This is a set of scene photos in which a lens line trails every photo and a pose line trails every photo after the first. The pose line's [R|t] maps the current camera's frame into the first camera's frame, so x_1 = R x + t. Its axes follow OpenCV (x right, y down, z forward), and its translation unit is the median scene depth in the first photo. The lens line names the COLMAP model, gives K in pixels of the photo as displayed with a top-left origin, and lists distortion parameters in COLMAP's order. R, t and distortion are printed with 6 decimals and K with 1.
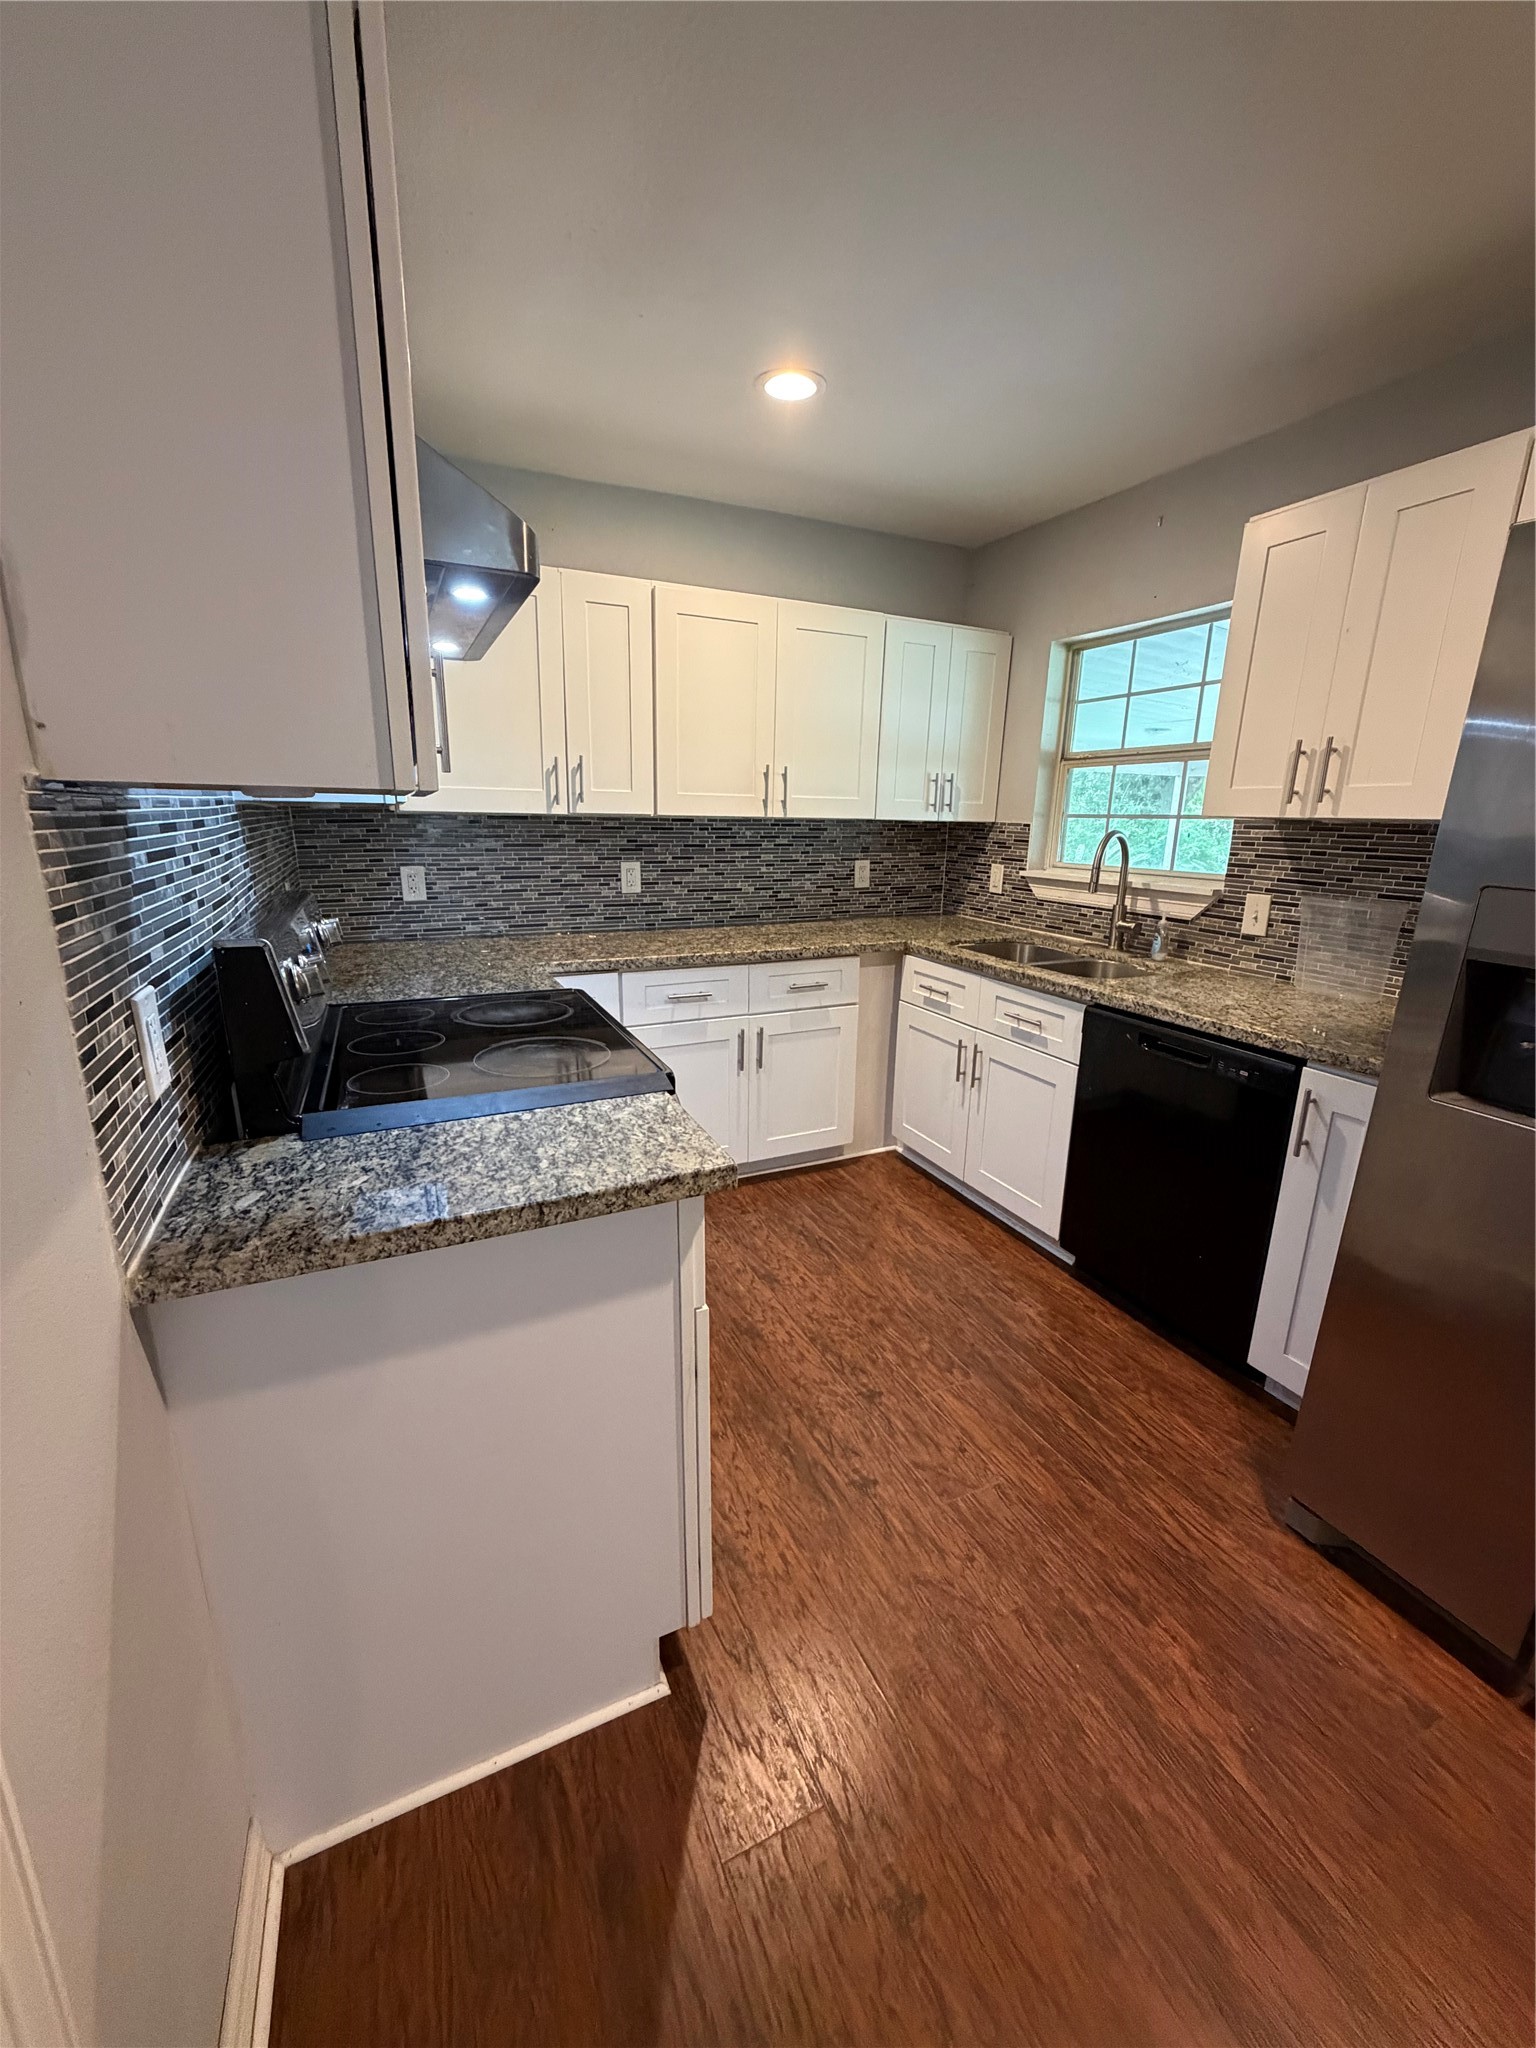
lens RADIAL K [[823.3, 0, 769.6], [0, 823.3, 1019.3], [0, 0, 1]] dist [0.001602, 0.001051]
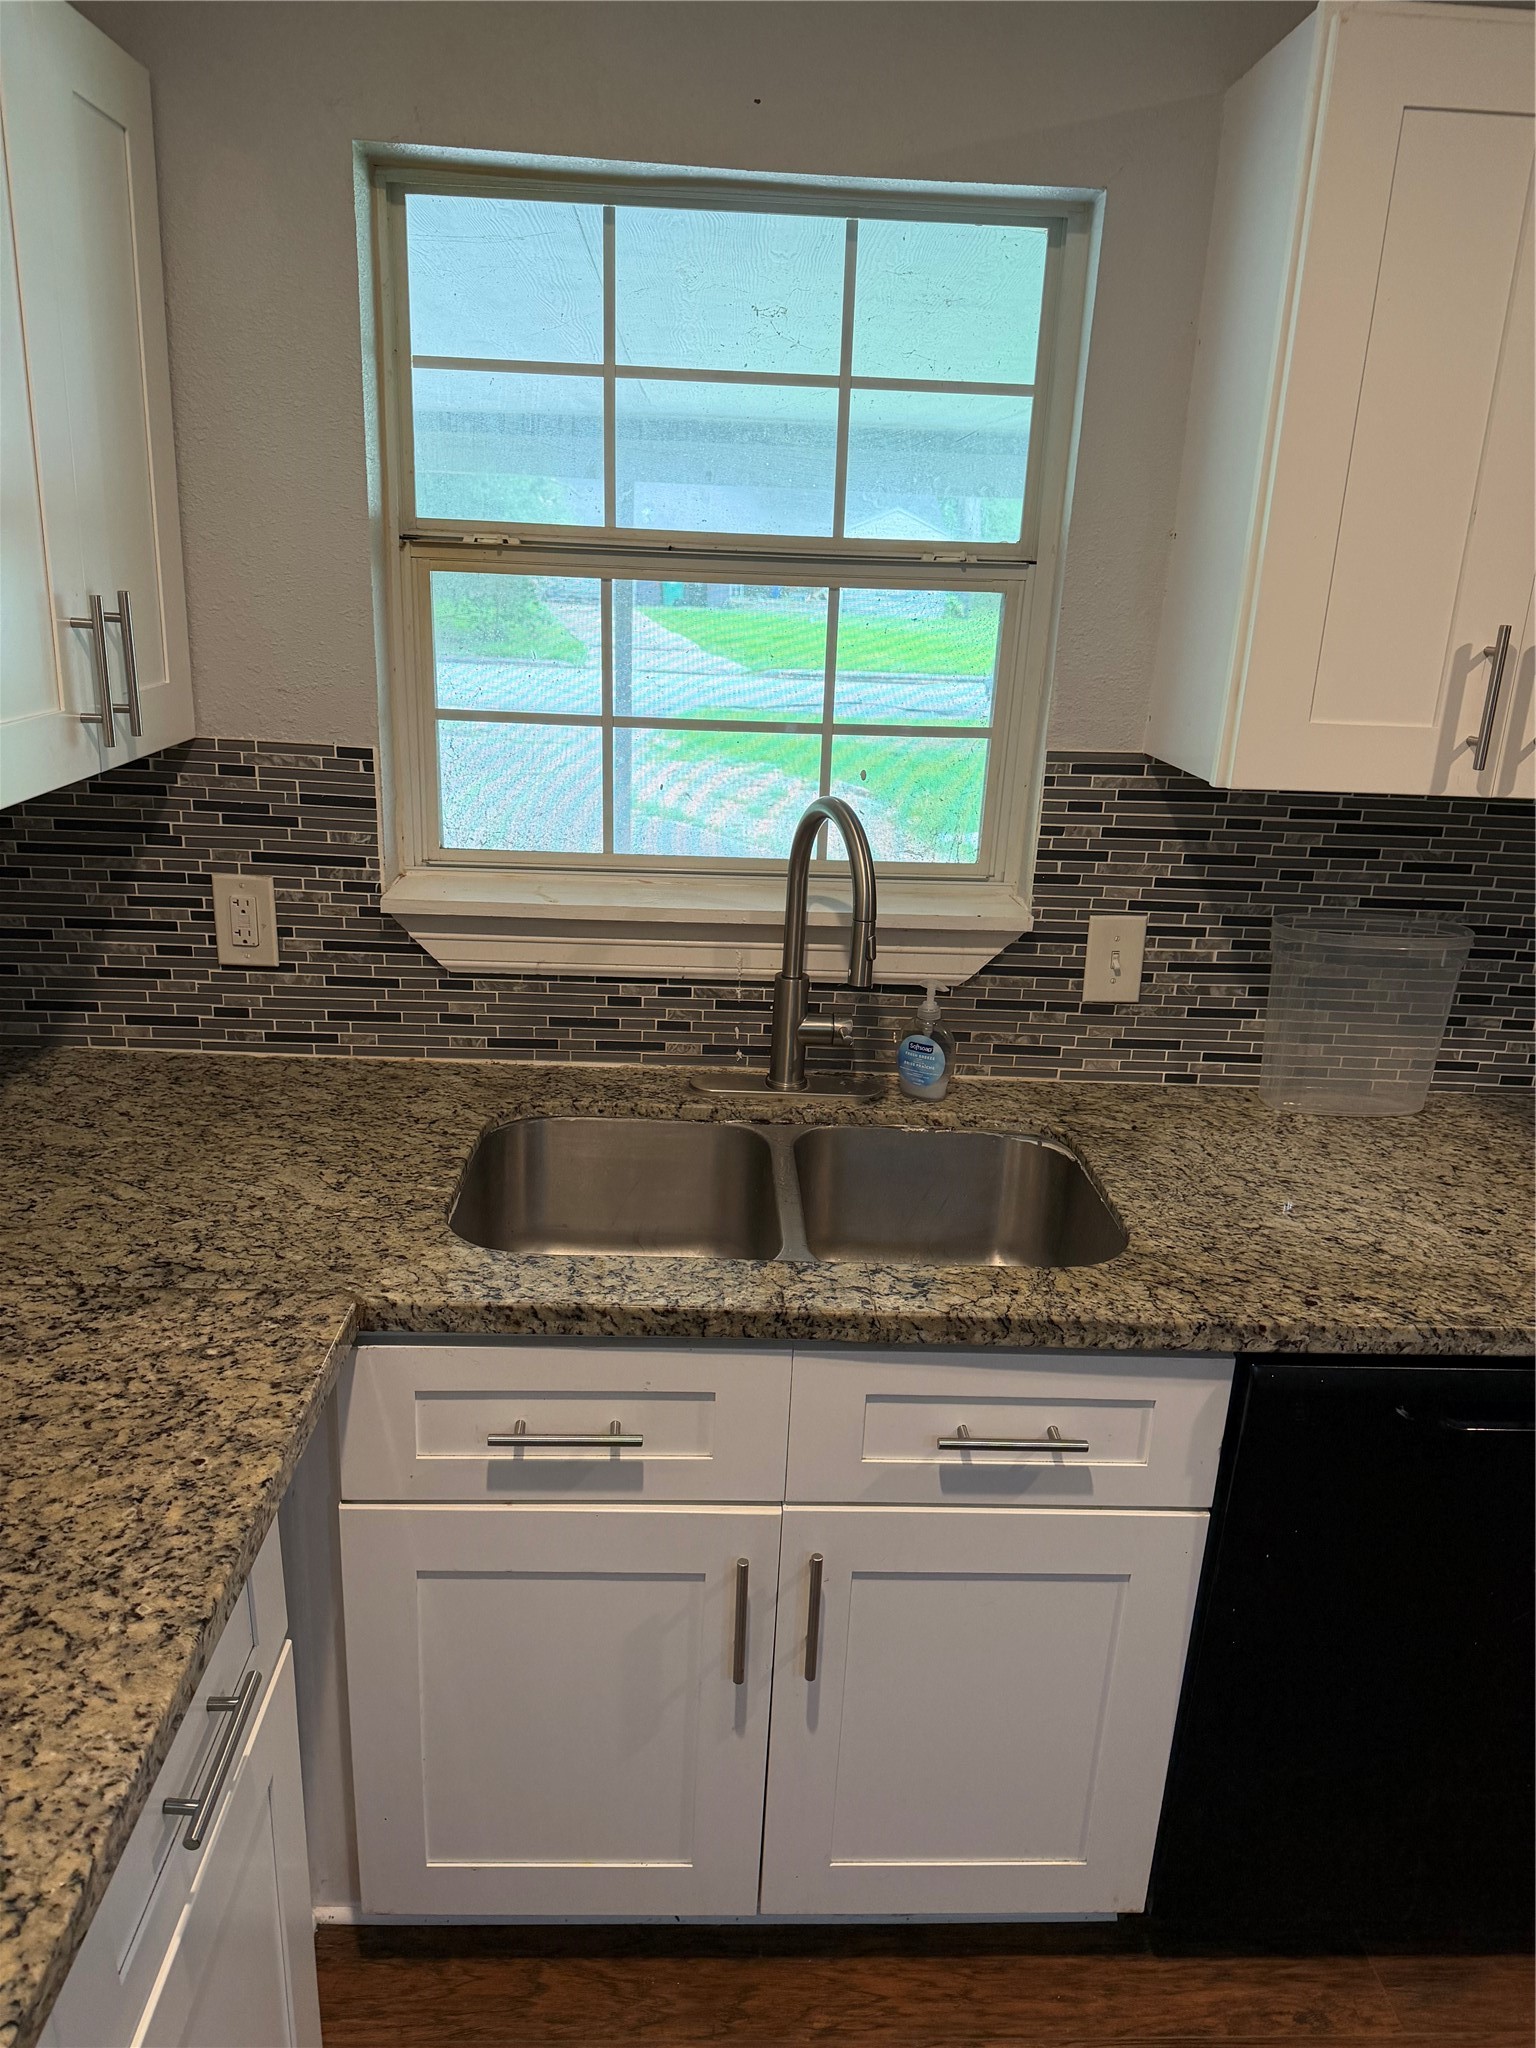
lens RADIAL K [[1445.8, 0, 758.3], [0, 1445.8, 1035.8], [0, 0, 1]] dist [0.061492, -0.070459]
pose [[0.402096, -0.299364, 0.865275, -0.181016], [0.190333, 0.951723, 0.240825, -0.305047], [-0.895596, 0.067856, 0.439663, 0.802341]]
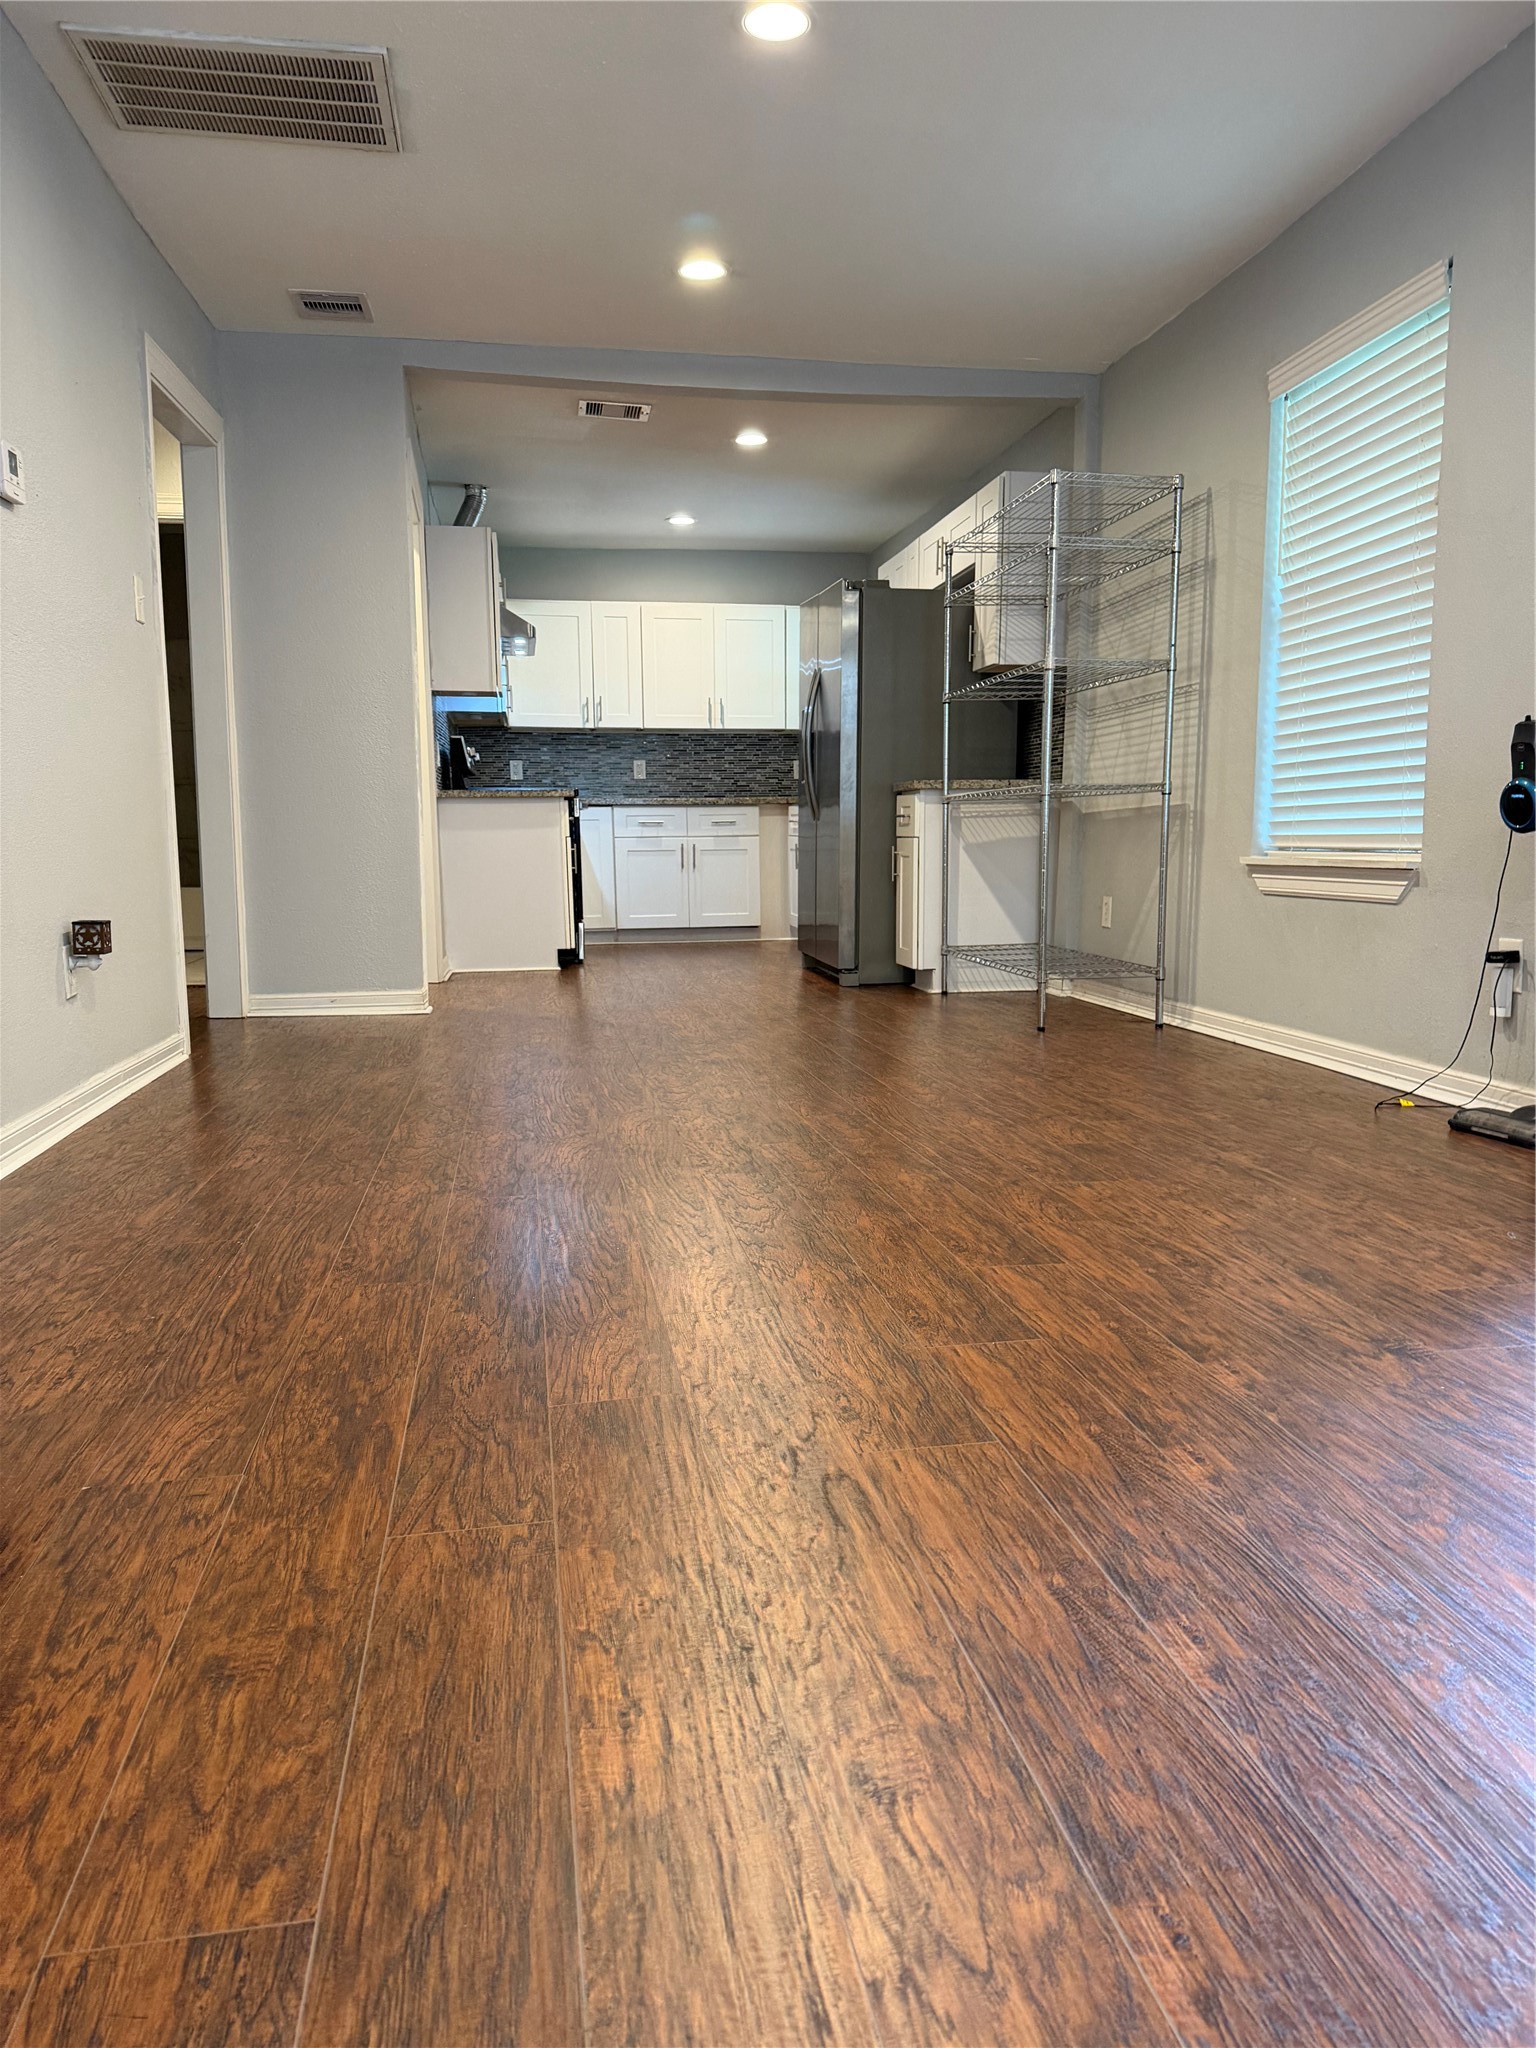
lens RADIAL K [[1445.8, 0, 765.5], [0, 1445.8, 1031.0], [0, 0, 1]] dist [0.061492, -0.070459]
pose [[0.961641, 0.011936, -0.274052, 1.088813], [-0.042638, 0.993414, -0.106347, 0.803172], [0.270978, 0.113953, 0.955817, -2.048112]]
